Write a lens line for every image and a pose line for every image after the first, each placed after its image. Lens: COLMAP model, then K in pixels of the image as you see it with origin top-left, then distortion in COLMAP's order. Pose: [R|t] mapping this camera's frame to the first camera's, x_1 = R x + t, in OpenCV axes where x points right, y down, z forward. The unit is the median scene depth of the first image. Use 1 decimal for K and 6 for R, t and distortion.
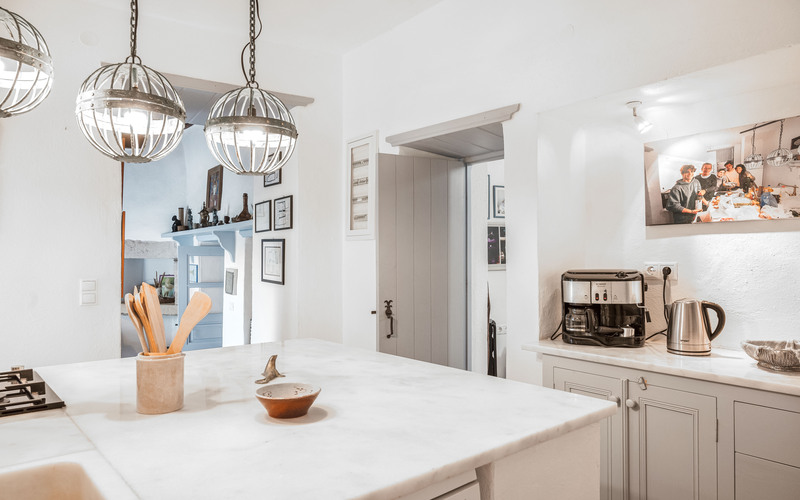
lens RADIAL K [[544.5, 0, 400.0], [0, 544.5, 250.0], [0, 0, 1]] dist [-0.003800, 0.002099]
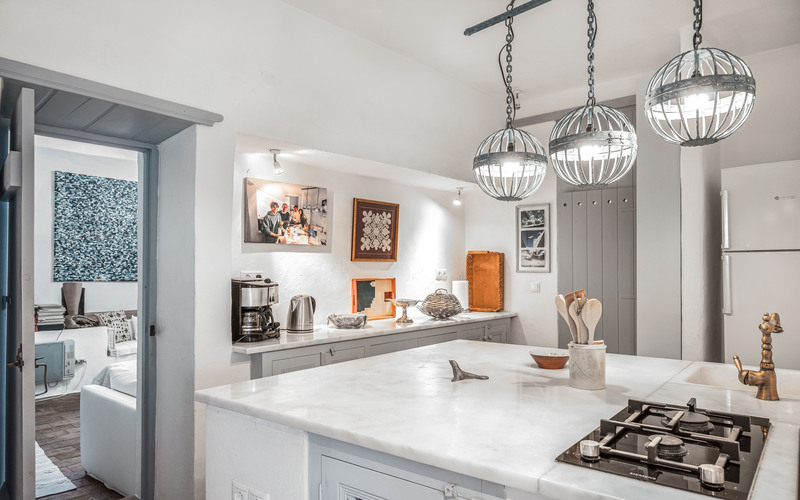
lens RADIAL K [[544.5, 0, 400.0], [0, 544.5, 250.0], [0, 0, 1]] dist [-0.003800, 0.002099]
pose [[-0.203419, 0.030553, 0.978615, -0.937964], [-0.016930, 0.999254, -0.034716, 0.012230], [-0.978945, -0.023630, -0.202750, 0.984514]]
